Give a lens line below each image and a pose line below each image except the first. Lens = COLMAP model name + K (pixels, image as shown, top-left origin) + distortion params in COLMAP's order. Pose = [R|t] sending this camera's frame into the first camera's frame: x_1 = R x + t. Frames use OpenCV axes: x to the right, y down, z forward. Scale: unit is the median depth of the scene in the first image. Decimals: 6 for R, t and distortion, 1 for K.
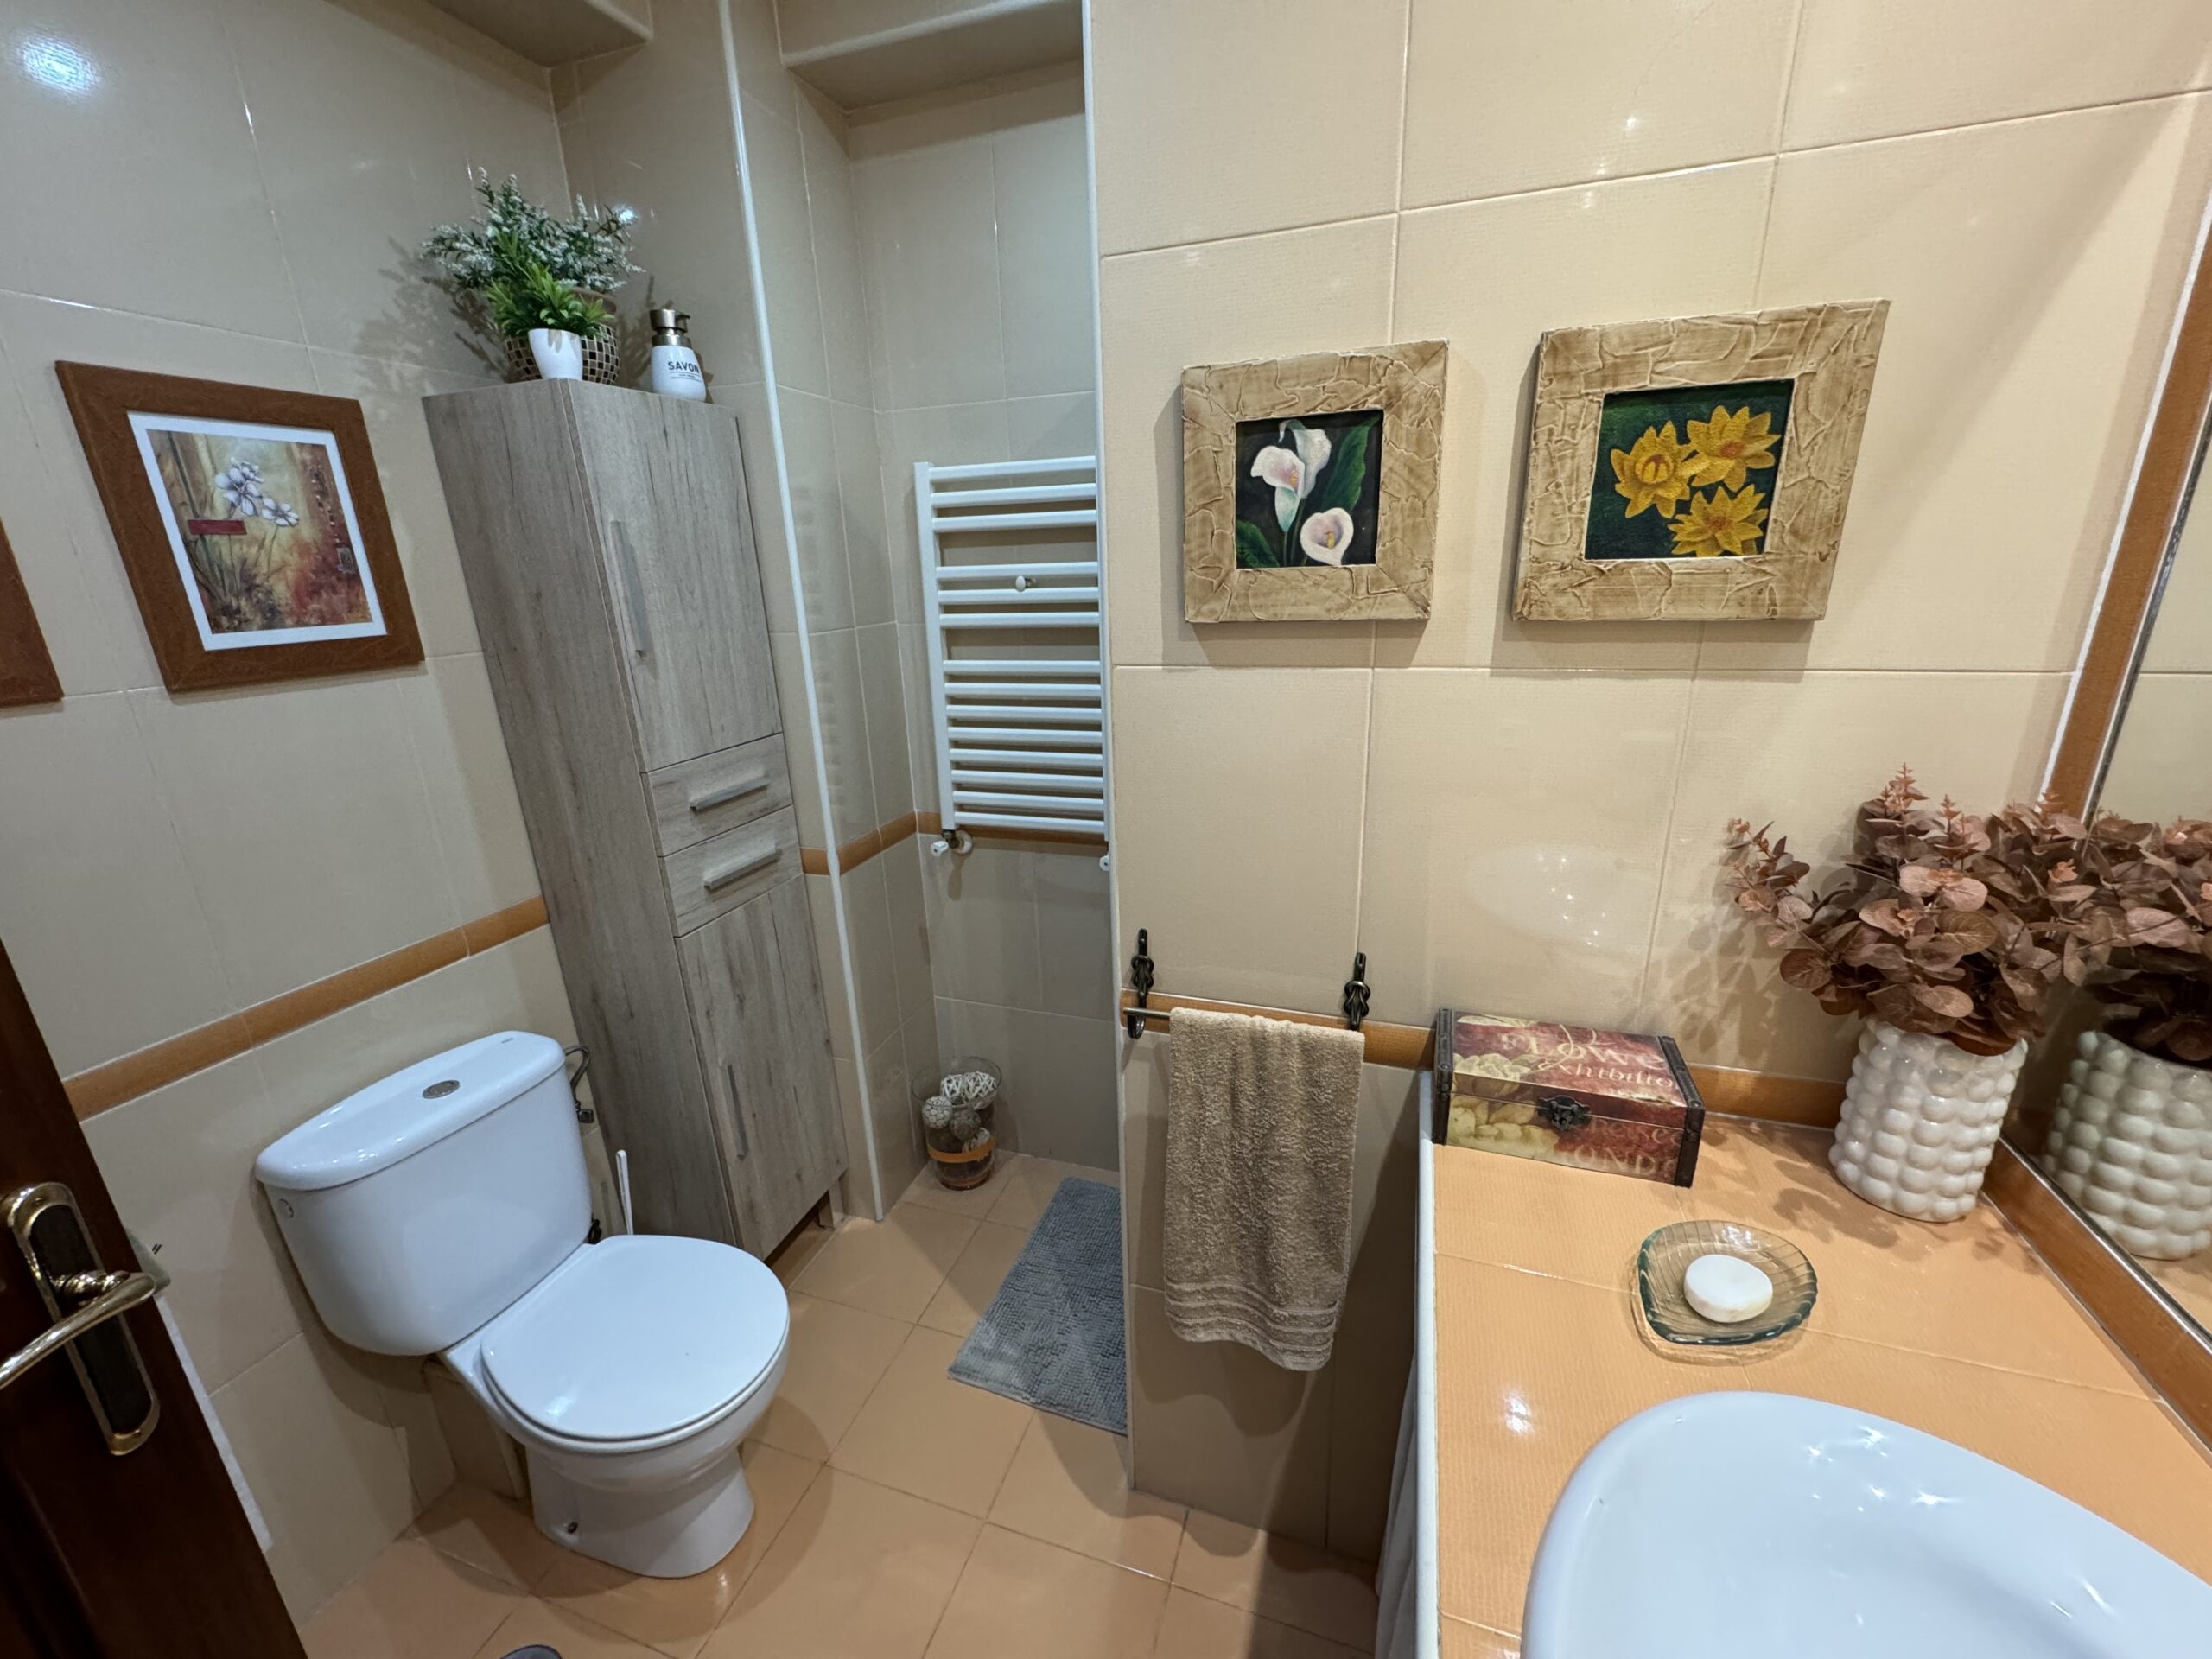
lens RADIAL K [[885.1, 0, 1105.1], [0, 885.1, 831.1], [0, 0, 1]] dist [-0.001634, 0.000554]
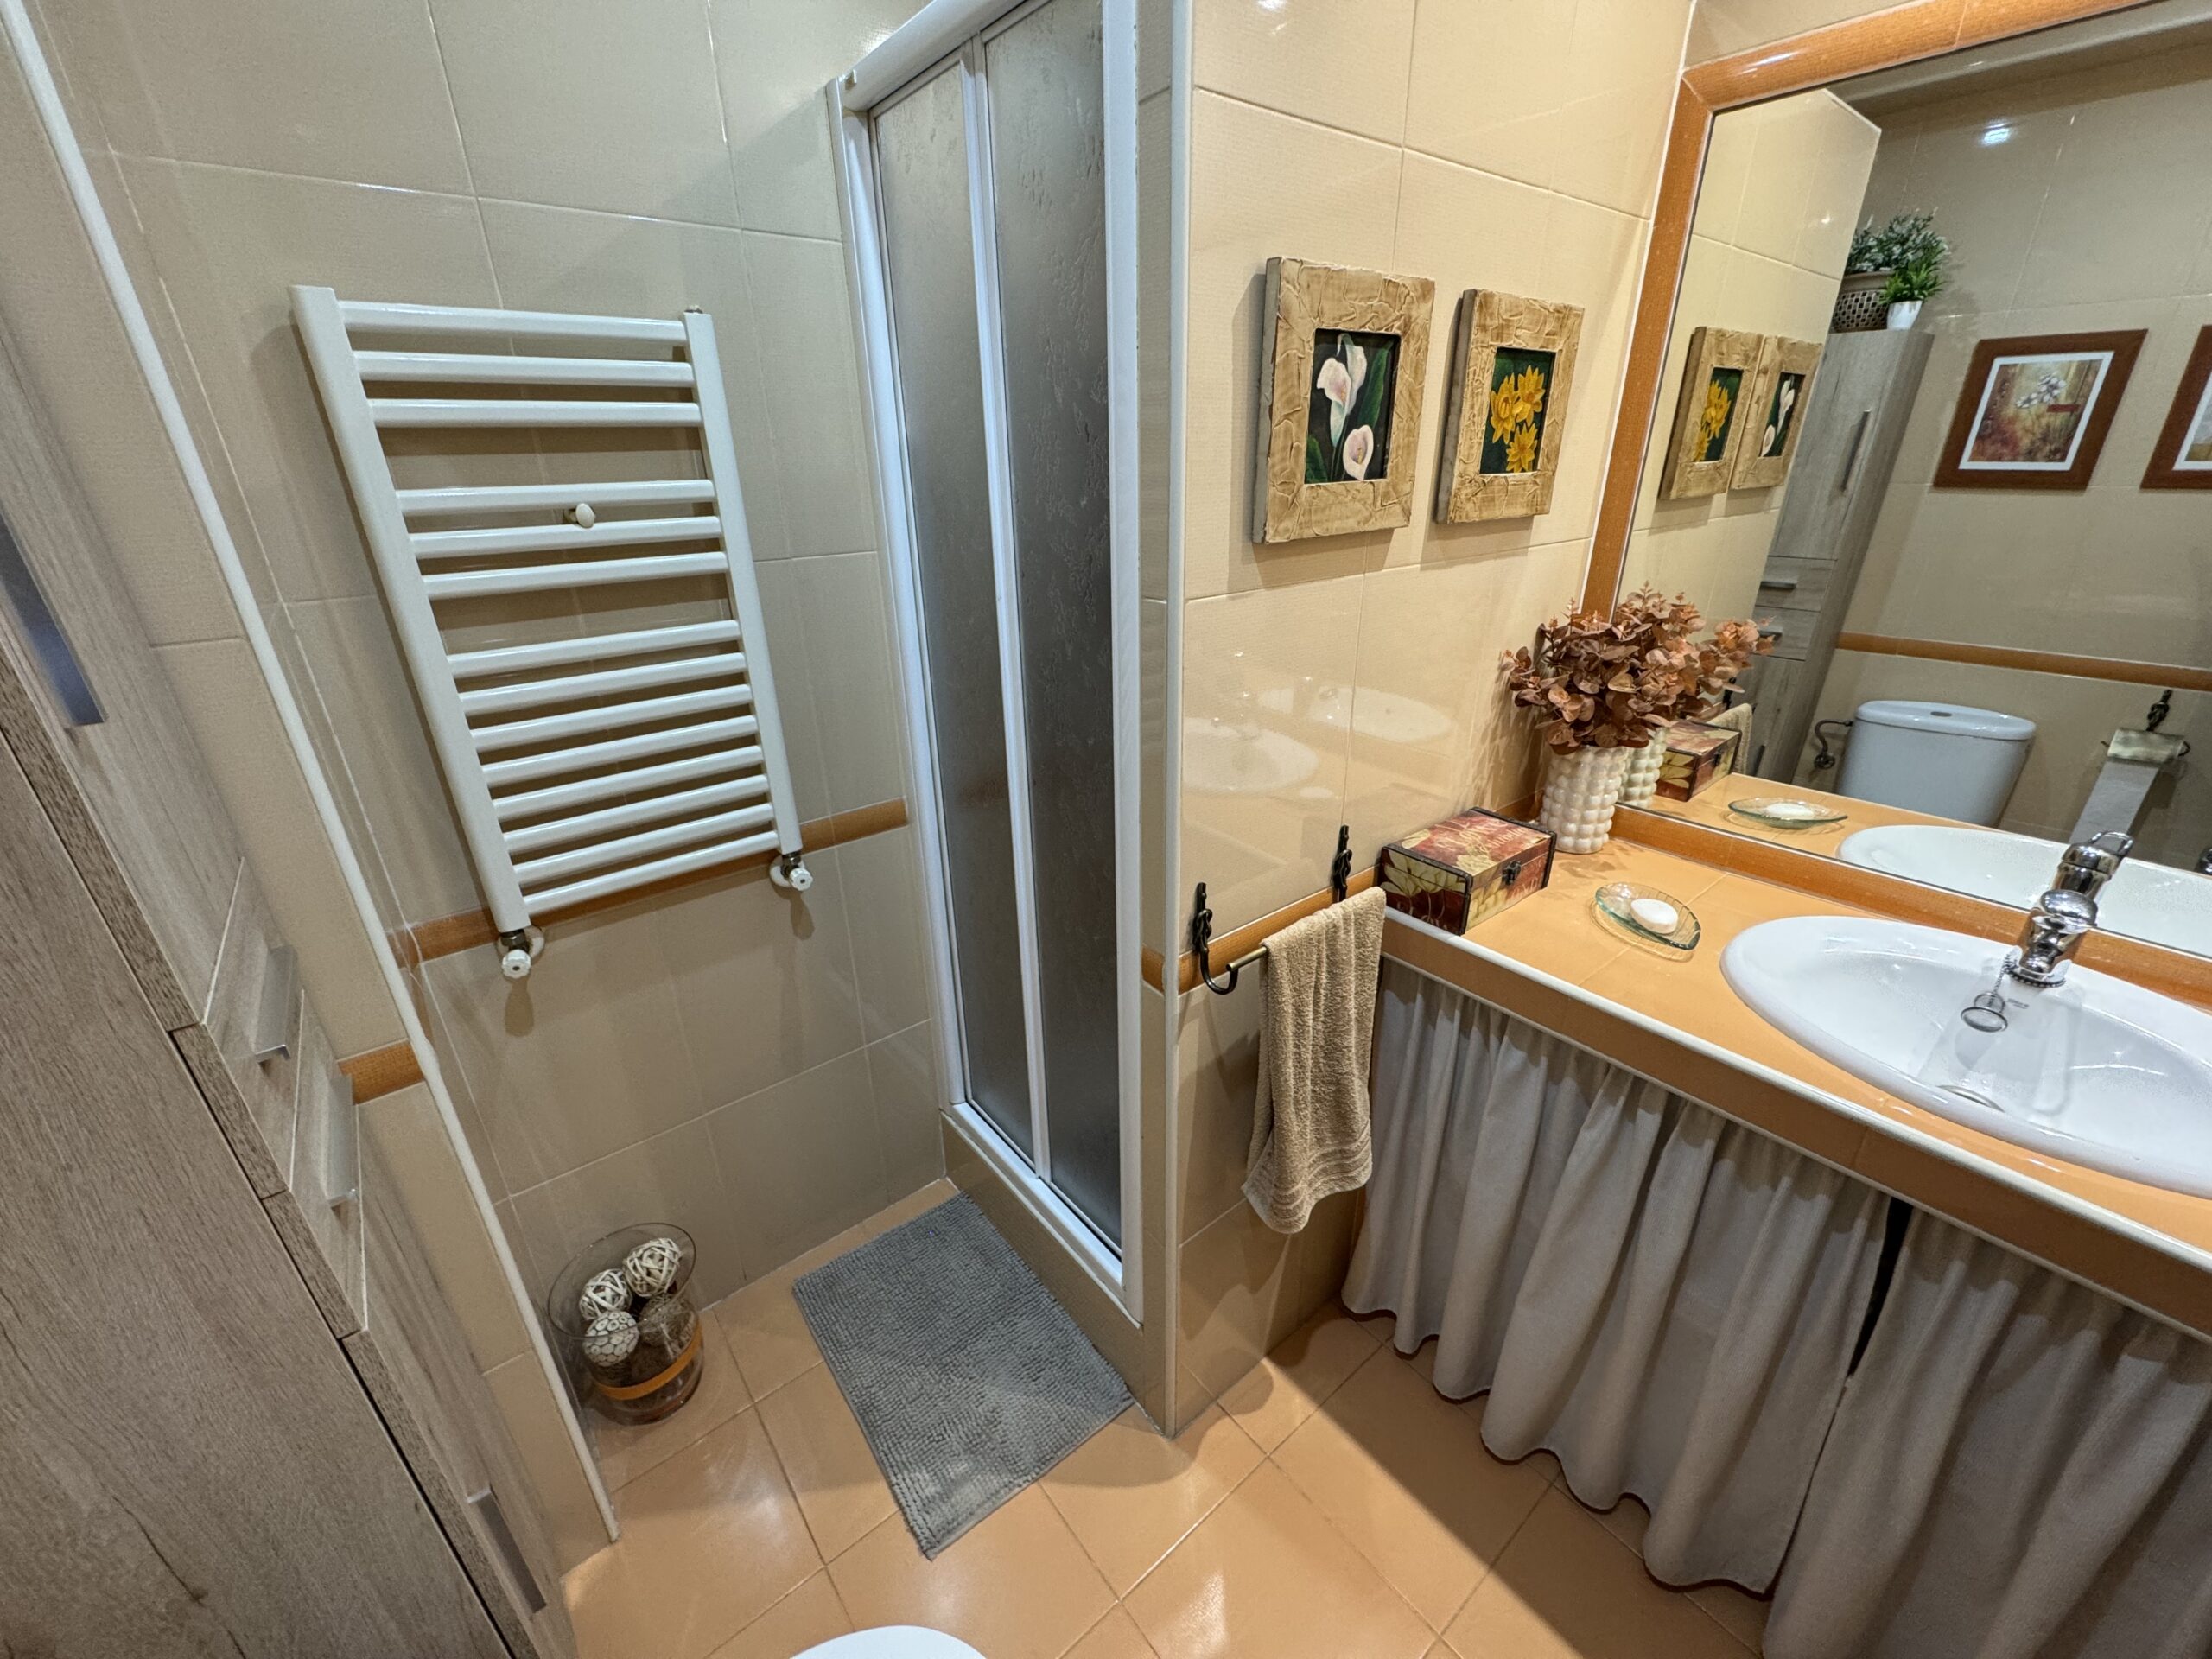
lens RADIAL K [[885.1, 0, 1101.3], [0, 885.1, 830.8], [0, 0, 1]] dist [-0.001634, 0.000554]
pose [[0.538669, -0.313907, 0.781855, -0.870950], [0.249856, 0.945772, 0.207577, -0.193451], [-0.804616, 0.083535, 0.587890, 0.638444]]
